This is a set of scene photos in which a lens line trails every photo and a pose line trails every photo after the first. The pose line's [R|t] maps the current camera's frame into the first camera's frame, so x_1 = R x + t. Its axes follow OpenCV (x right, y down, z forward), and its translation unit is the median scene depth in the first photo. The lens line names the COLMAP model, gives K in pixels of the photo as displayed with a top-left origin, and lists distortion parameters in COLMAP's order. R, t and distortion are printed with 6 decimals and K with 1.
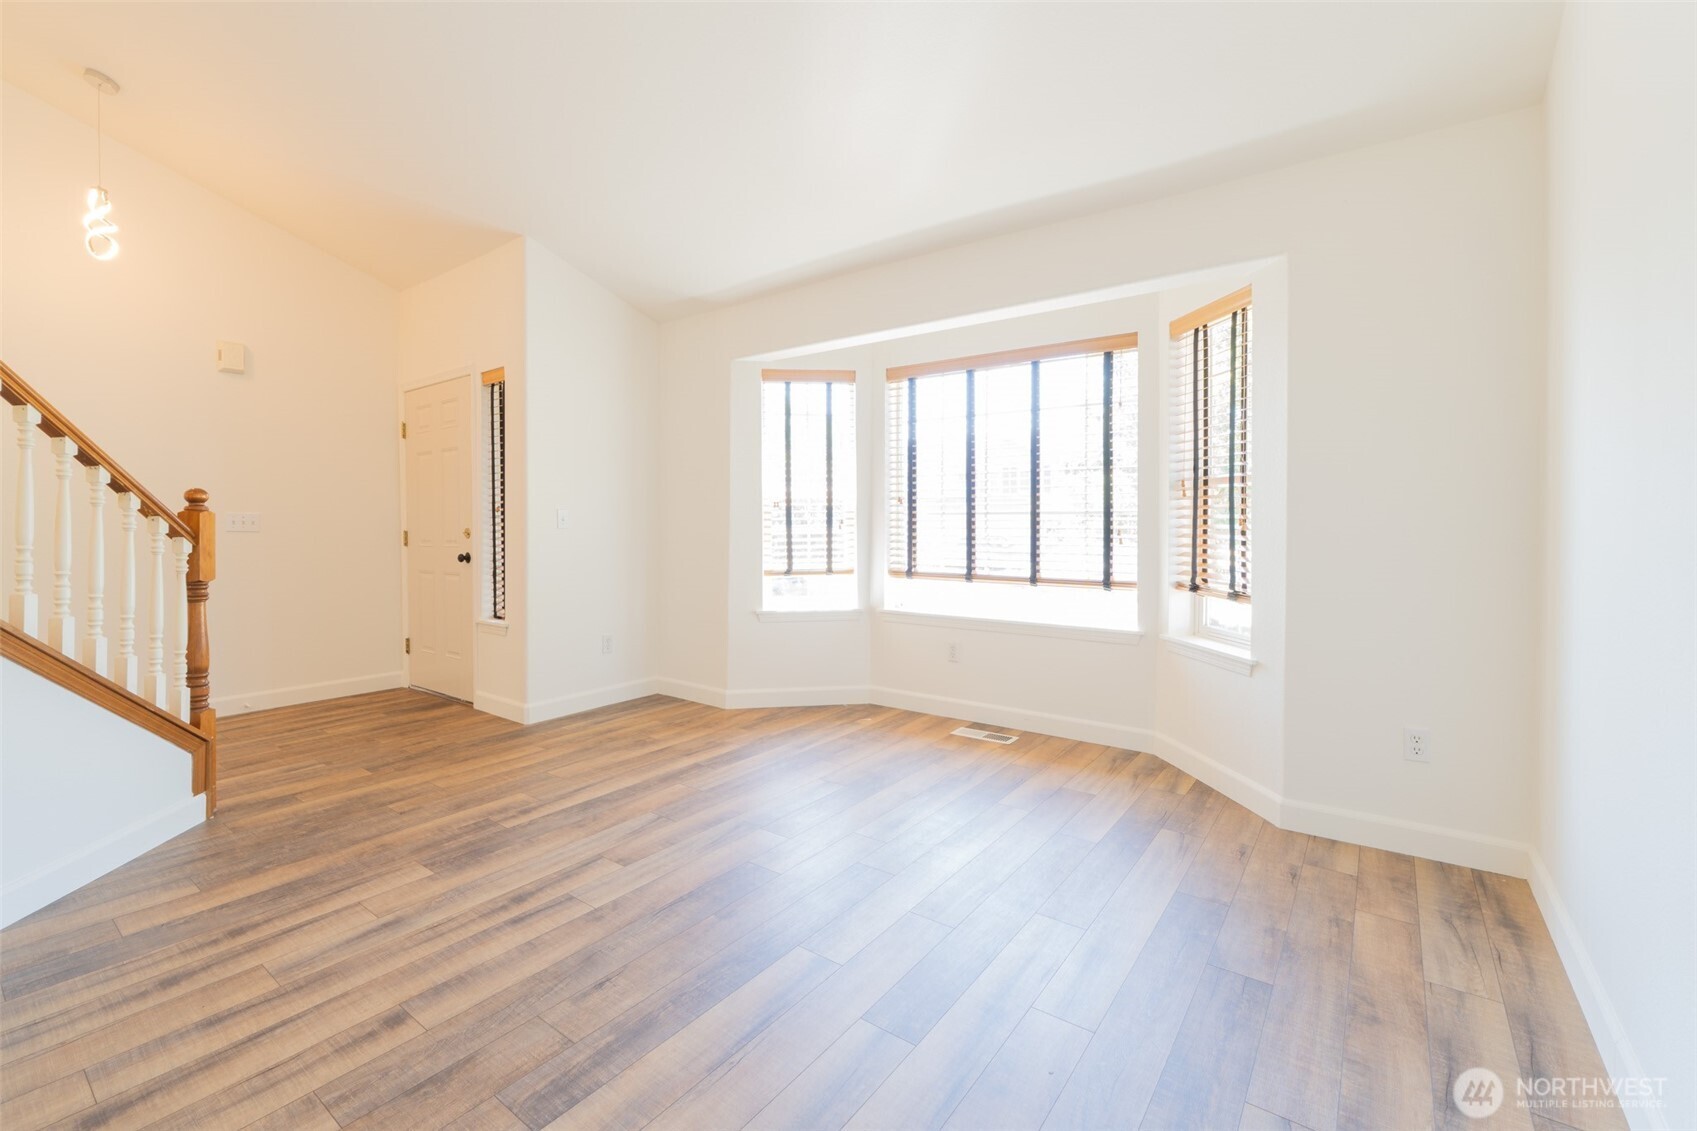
lens RADIAL K [[743.3, 0, 851.7], [0, 743.3, 522.7], [0, 0, 1]] dist [0.001587, 0.000063]
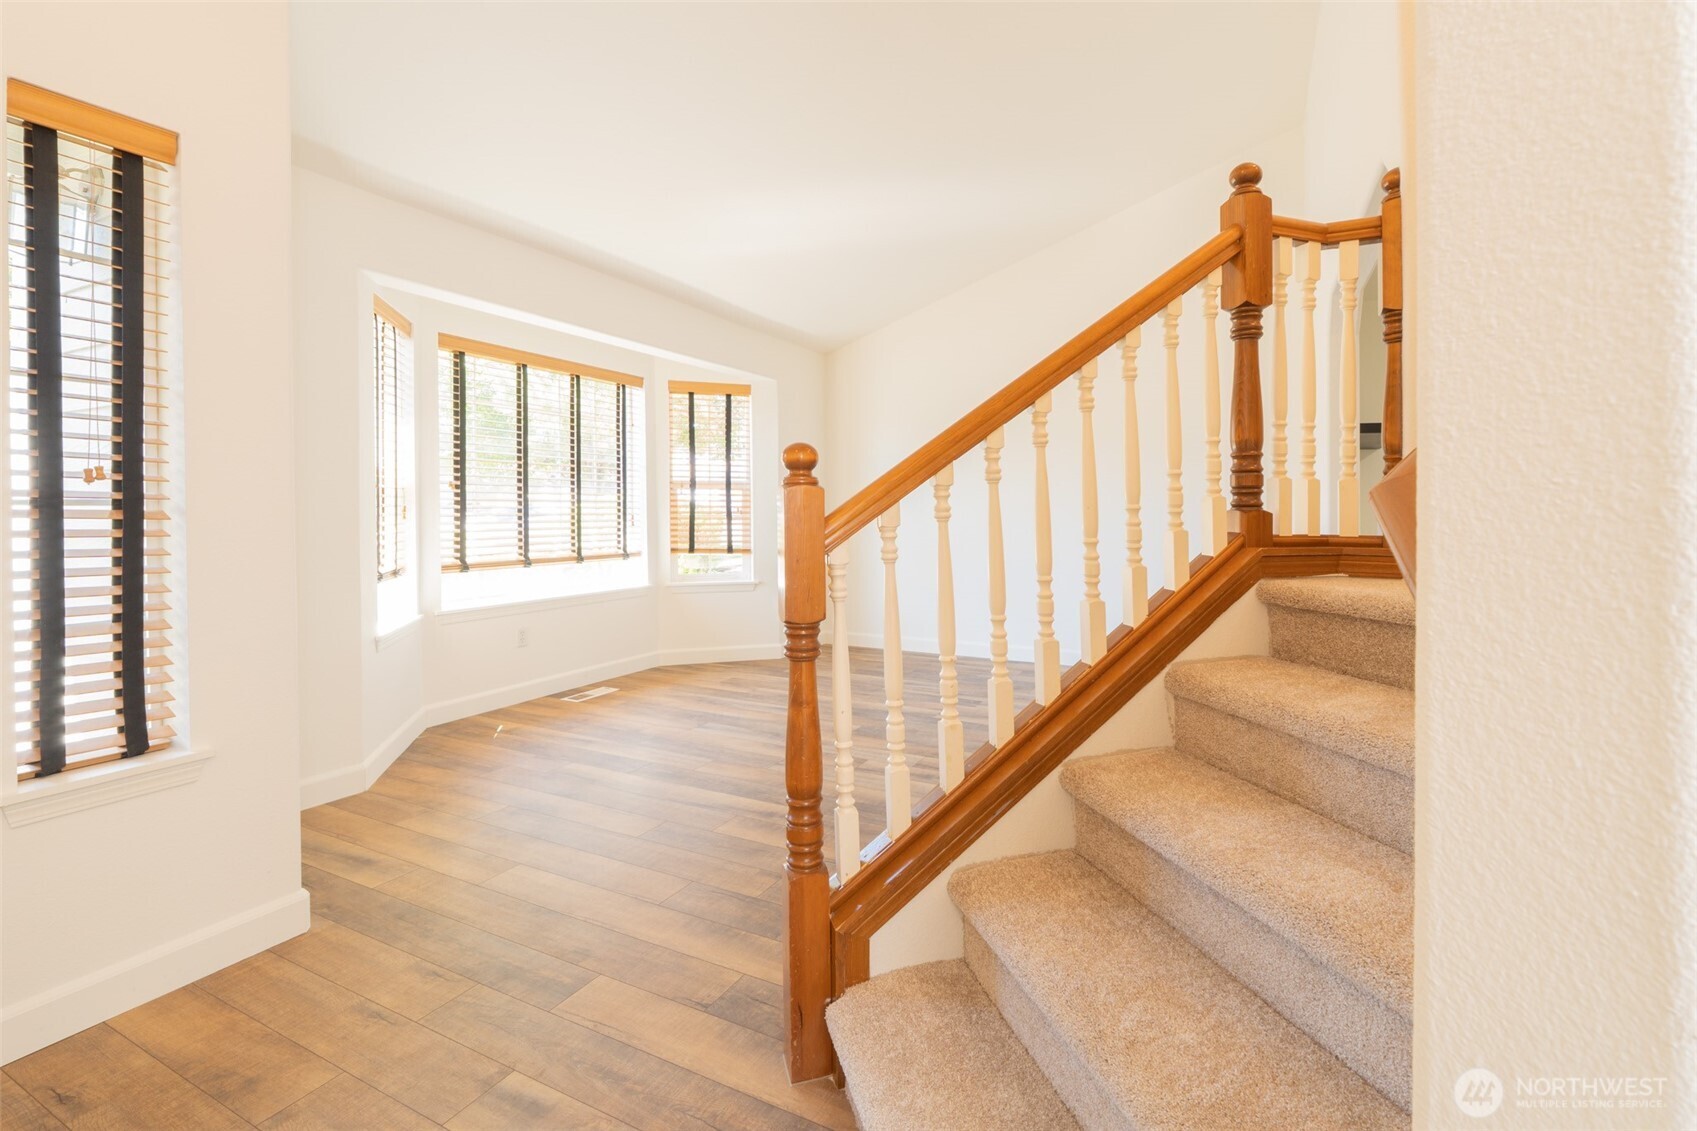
lens RADIAL K [[743.3, 0, 851.7], [0, 743.3, 522.7], [0, 0, 1]] dist [0.001587, 0.000063]
pose [[-0.153950, -0.014788, 0.987968, -1.138585], [0.003248, 0.999875, 0.015473, 0.002407], [-0.988073, 0.005591, -0.153883, 0.855973]]
